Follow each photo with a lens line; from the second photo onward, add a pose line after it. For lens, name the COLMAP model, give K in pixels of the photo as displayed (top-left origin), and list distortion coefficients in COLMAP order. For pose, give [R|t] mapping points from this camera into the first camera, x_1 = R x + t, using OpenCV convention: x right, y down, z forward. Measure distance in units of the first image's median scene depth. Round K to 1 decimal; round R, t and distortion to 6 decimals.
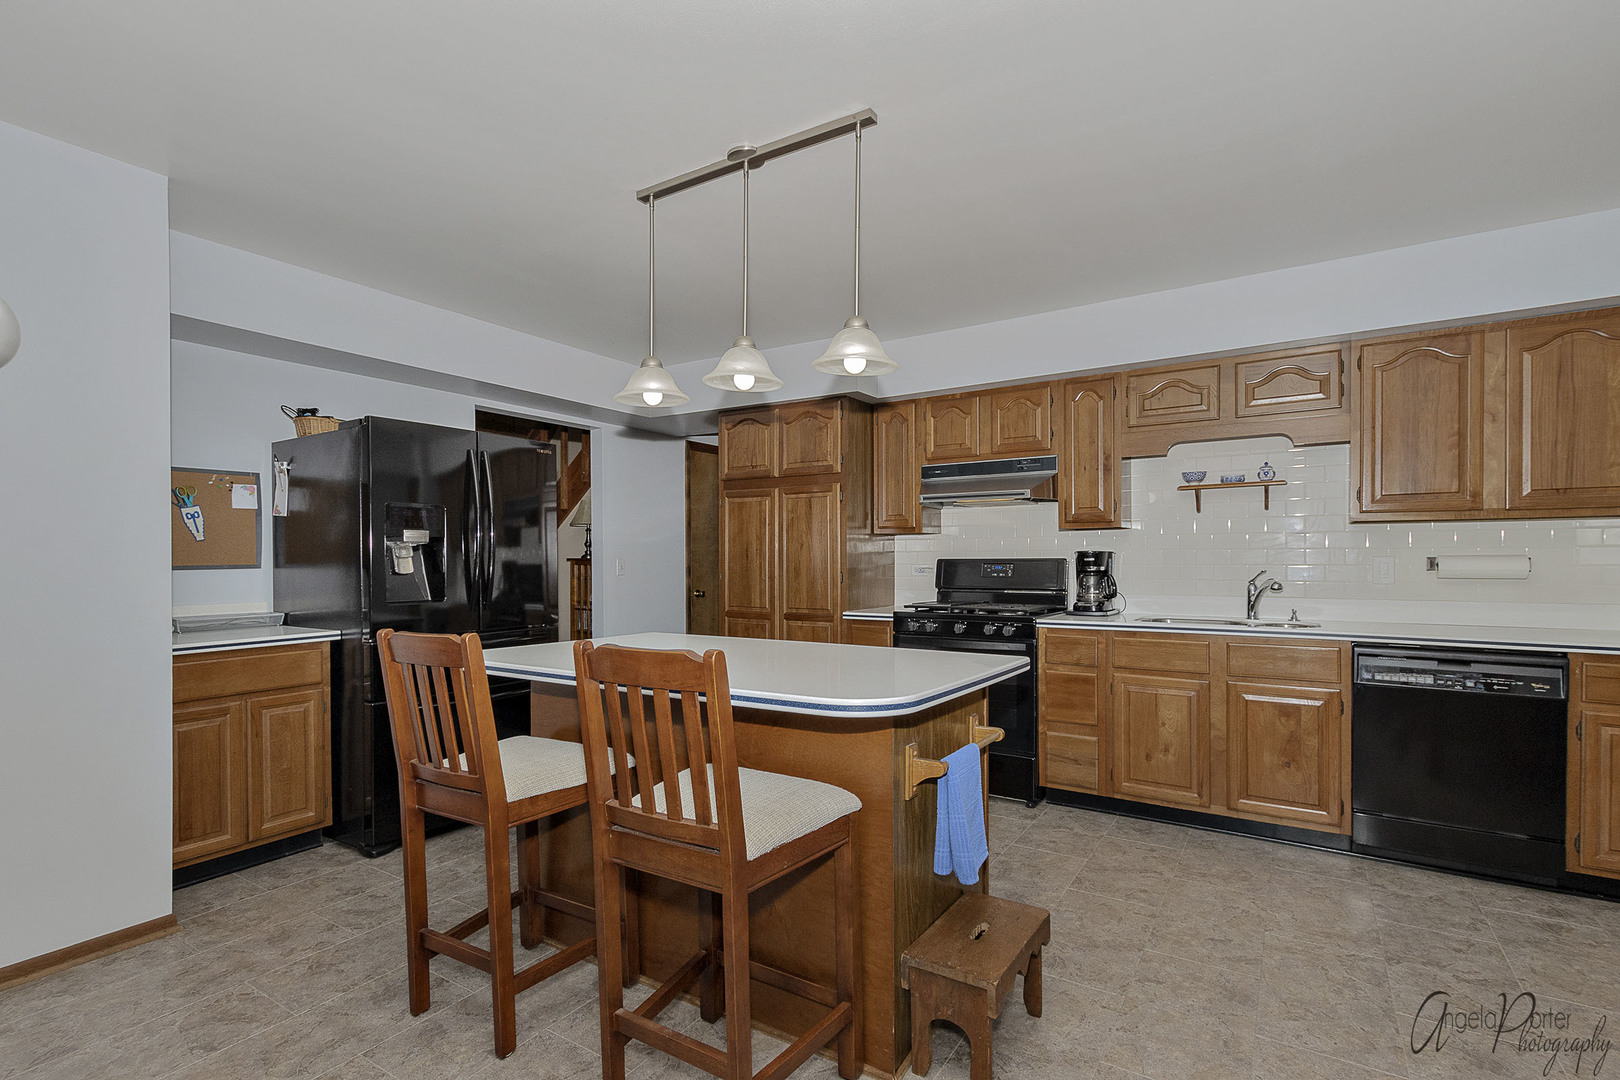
lens RADIAL K [[764.3, 0, 807.8], [0, 764.3, 554.0], [0, 0, 1]] dist [0.000408, -0.000010]
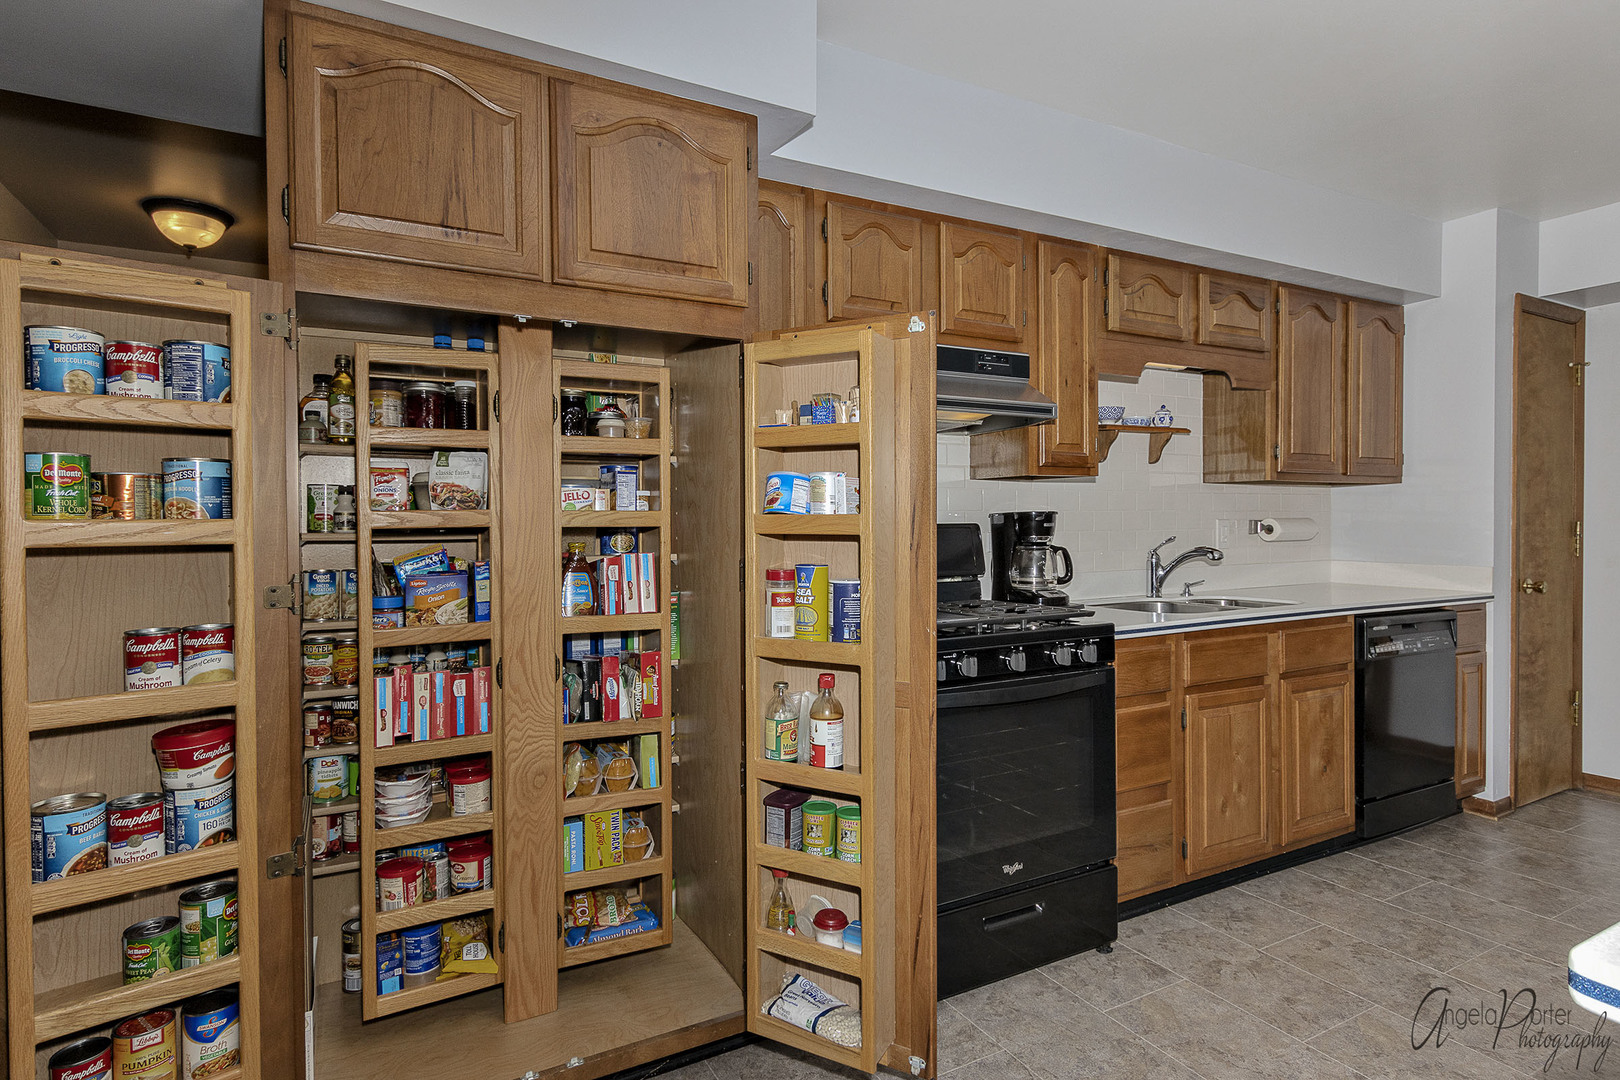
lens RADIAL K [[852.8, 0, 809.1], [0, 852.8, 520.2], [0, 0, 1]] dist [-0.003733, -0.001394]
pose [[0.473666, -0.001545, 0.880703, -0.490508], [-0.000608, 0.999998, 0.002081, 0.002797], [-0.880704, -0.001521, 0.473664, 1.137297]]
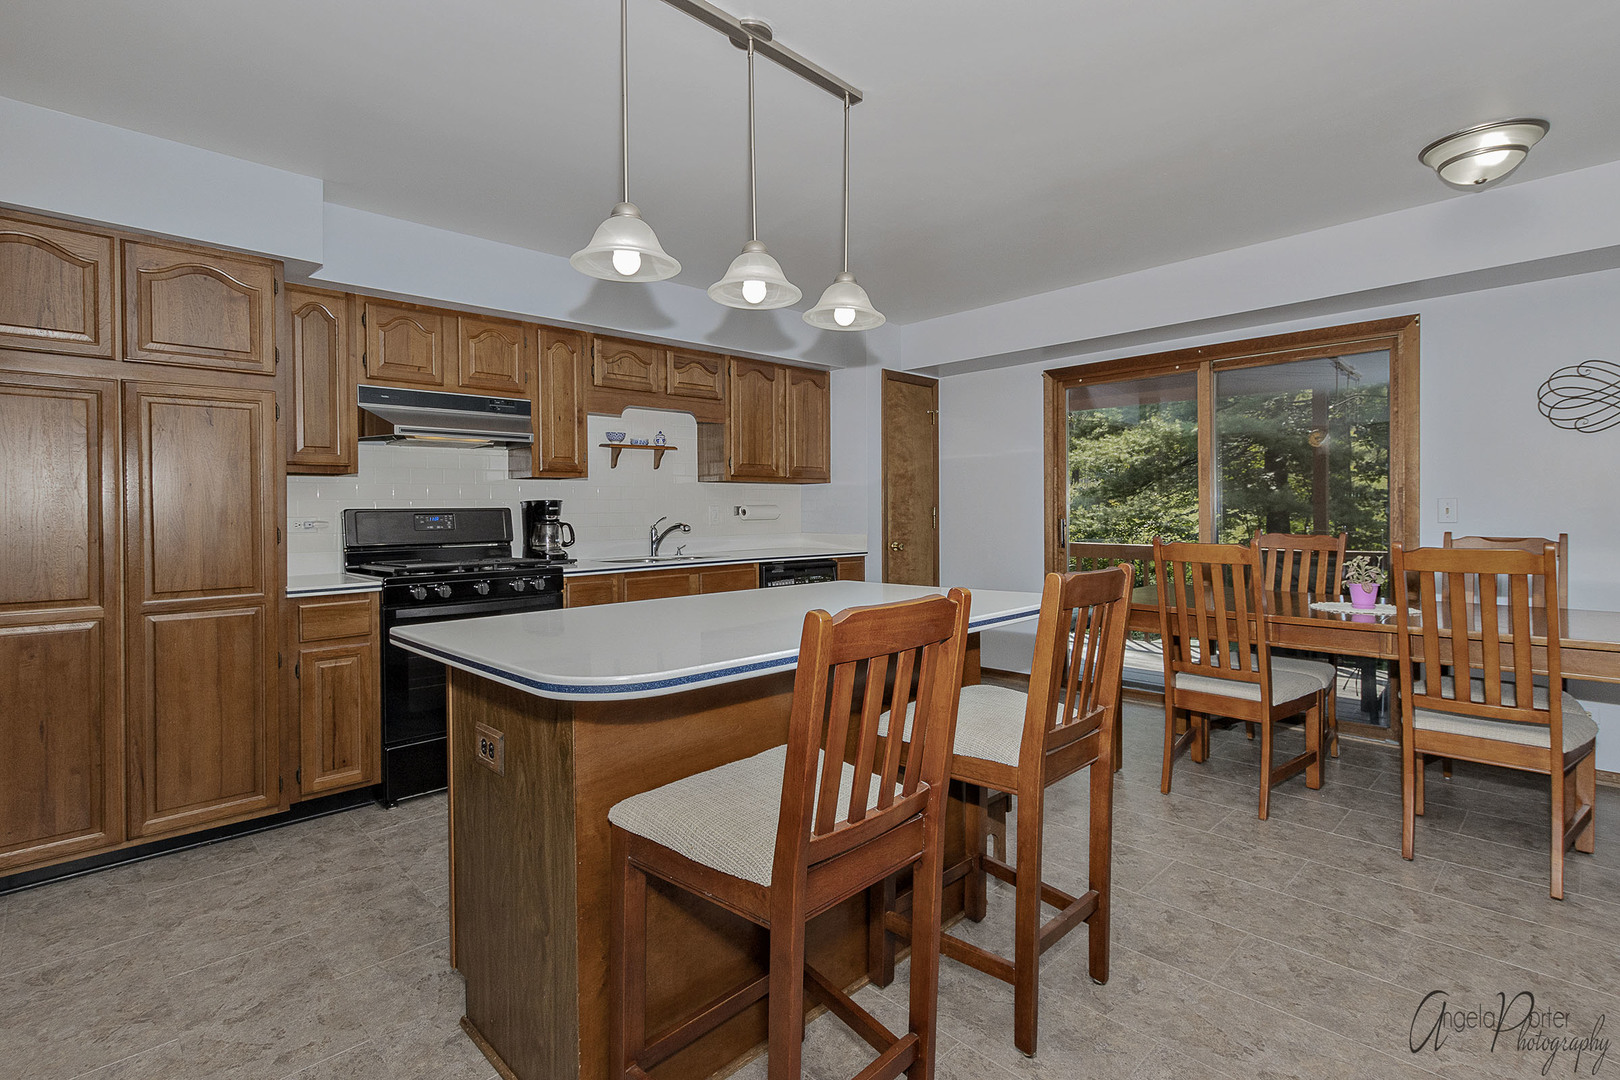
lens RADIAL K [[772.7, 0, 804.8], [0, 772.7, 516.7], [0, 0, 1]] dist [0.000926, -0.000398]
pose [[0.224331, -0.007613, 0.974483, -0.751193], [0.002342, 0.999971, 0.007273, 0.015726], [-0.974510, 0.000650, 0.224342, 0.606801]]
